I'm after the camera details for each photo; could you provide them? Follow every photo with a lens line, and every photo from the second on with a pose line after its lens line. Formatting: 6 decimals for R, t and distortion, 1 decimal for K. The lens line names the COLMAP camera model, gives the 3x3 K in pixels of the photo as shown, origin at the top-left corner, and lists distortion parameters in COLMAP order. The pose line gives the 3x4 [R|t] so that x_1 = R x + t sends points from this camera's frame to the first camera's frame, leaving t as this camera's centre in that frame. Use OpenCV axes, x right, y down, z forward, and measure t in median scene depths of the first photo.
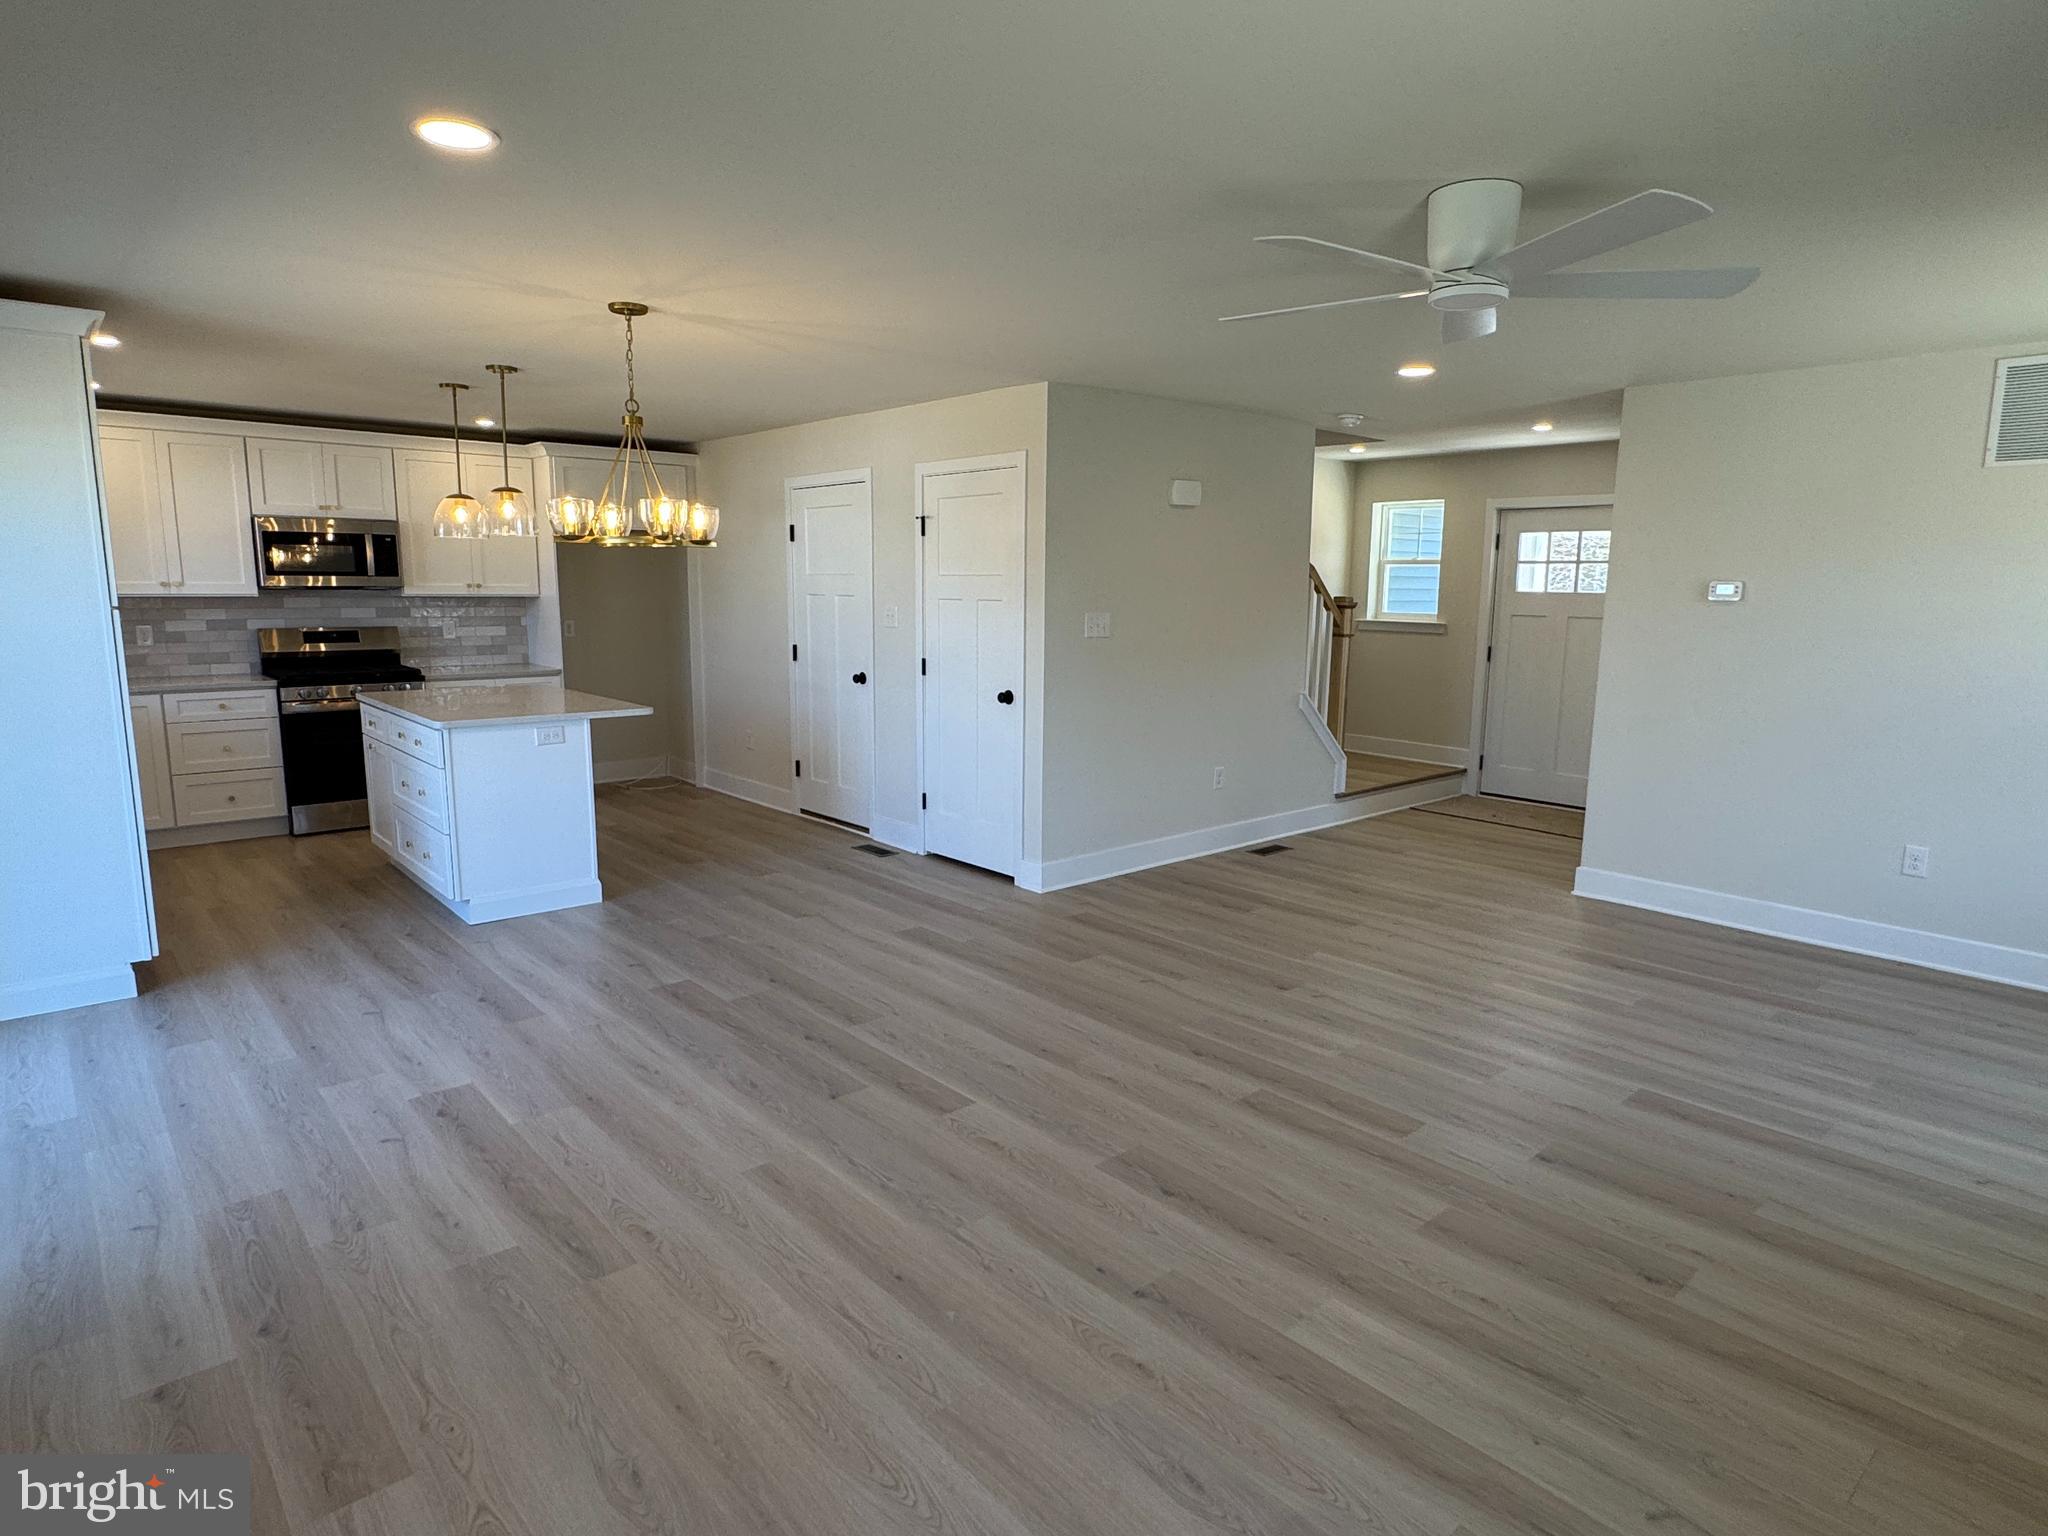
lens RADIAL K [[1139.1, 0, 1024.0], [0, 1139.1, 768.0], [0, 0, 1]] dist [0.001473, 0.000734]
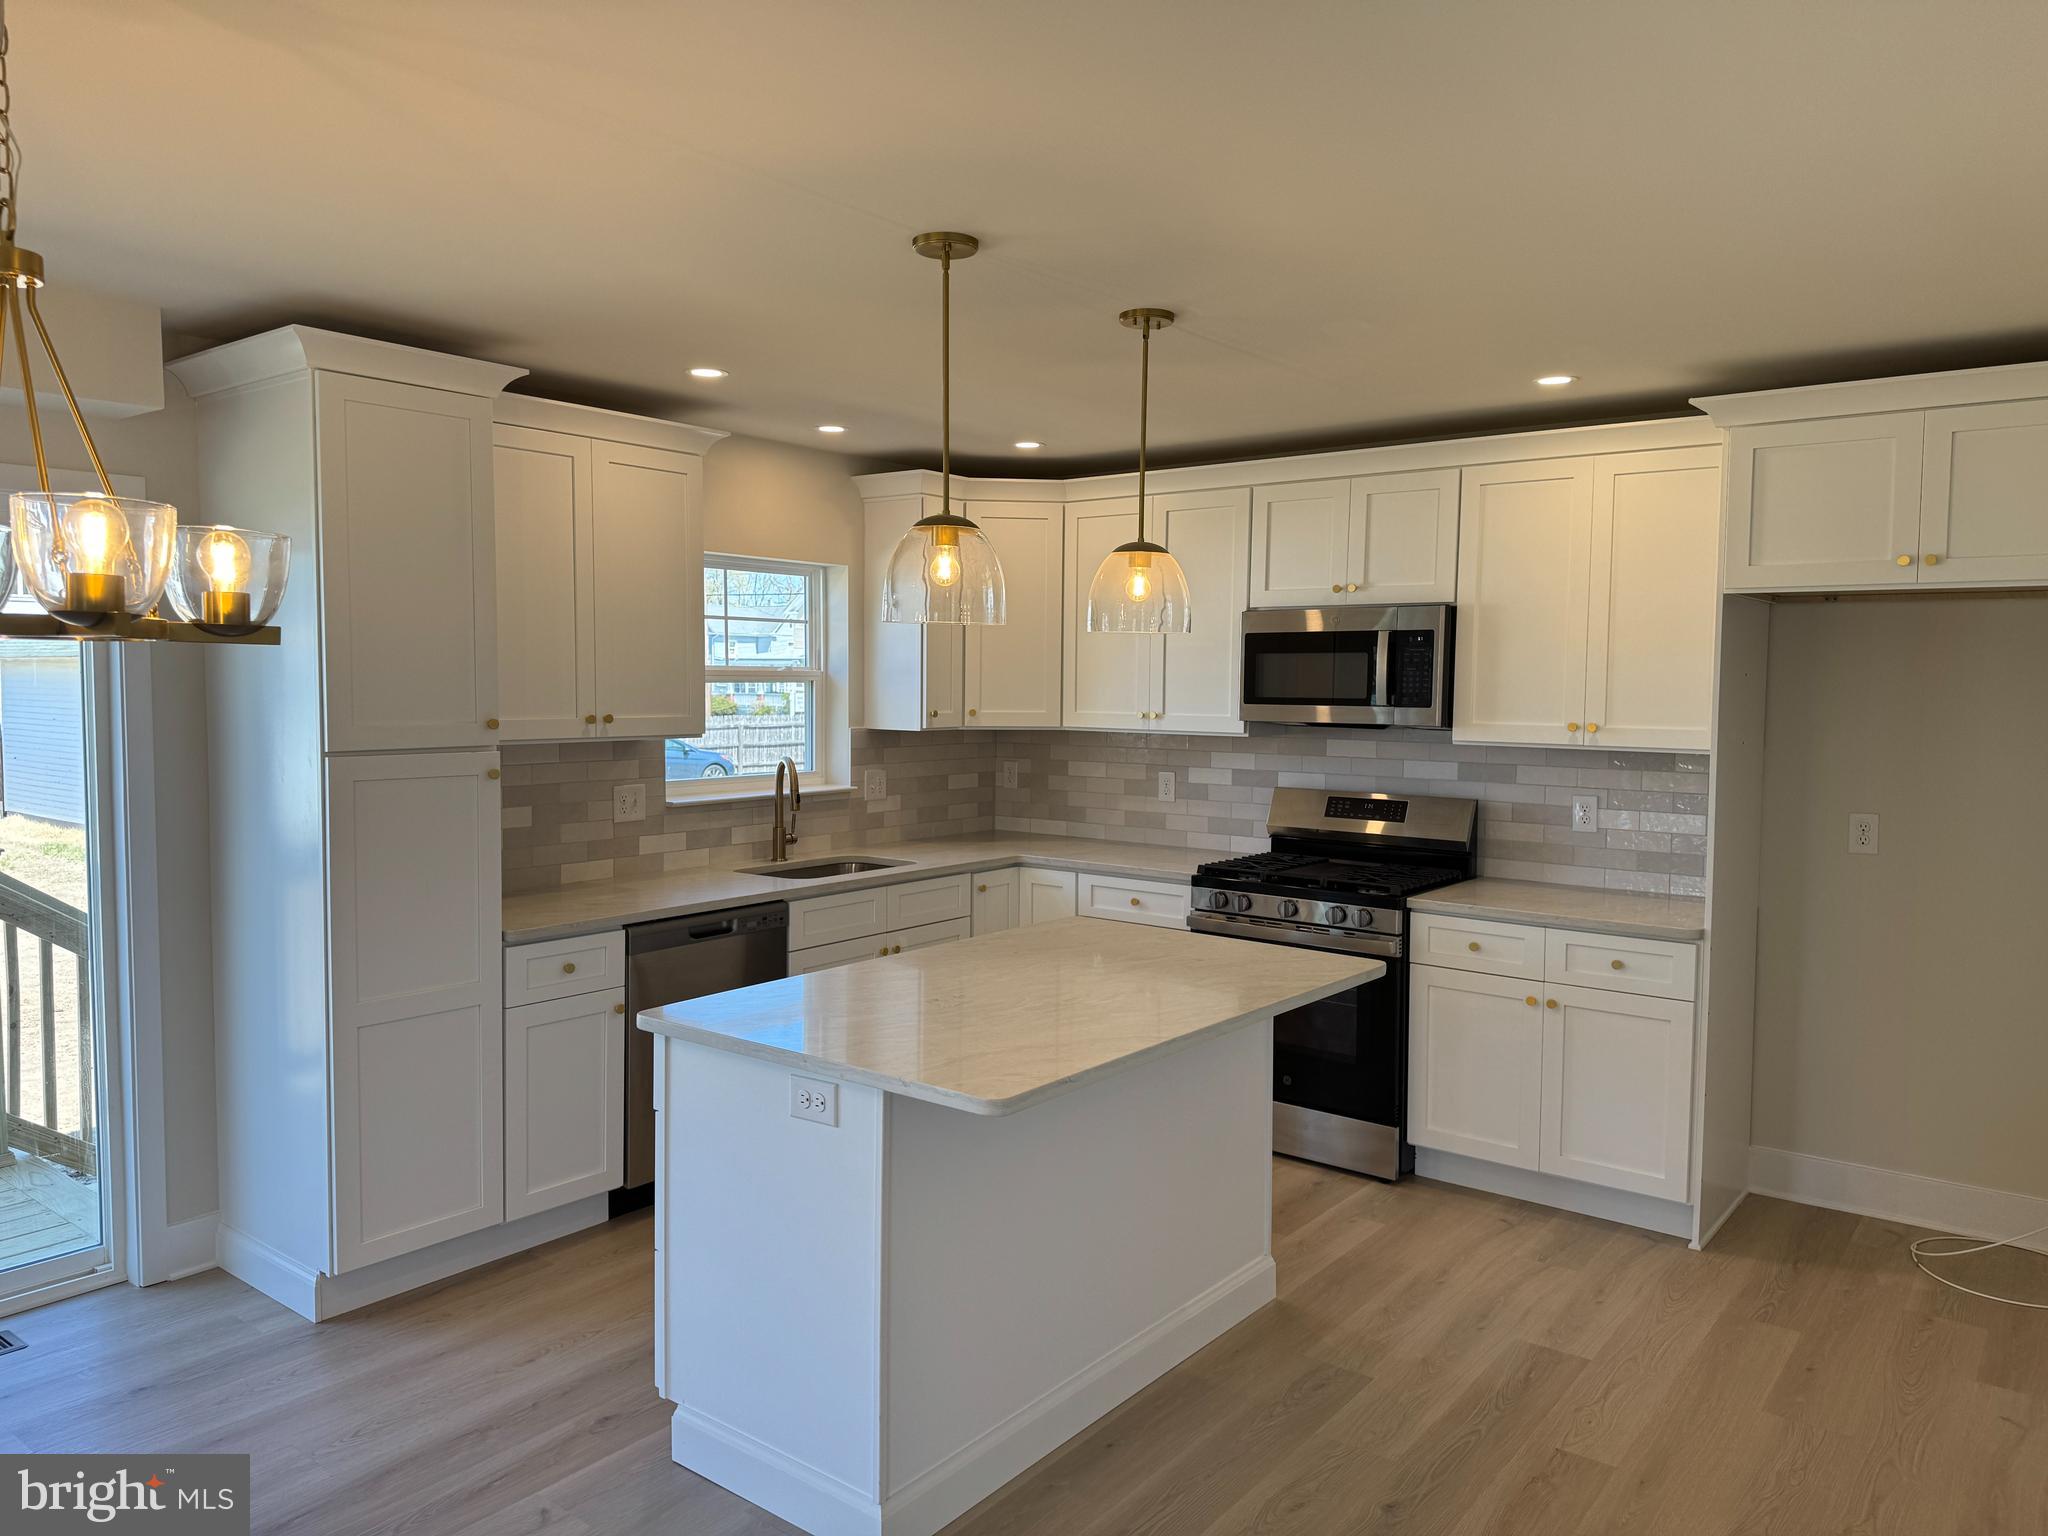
lens RADIAL K [[1427.8, 0, 1024.0], [0, 1427.8, 768.0], [0, 0, 1]] dist [0.163083, -0.249785]
pose [[0.182996, 0.054631, -0.981595, 0.094294], [-0.166215, 0.985800, 0.023878, -0.154690], [0.968961, 0.158786, 0.189478, 0.860501]]
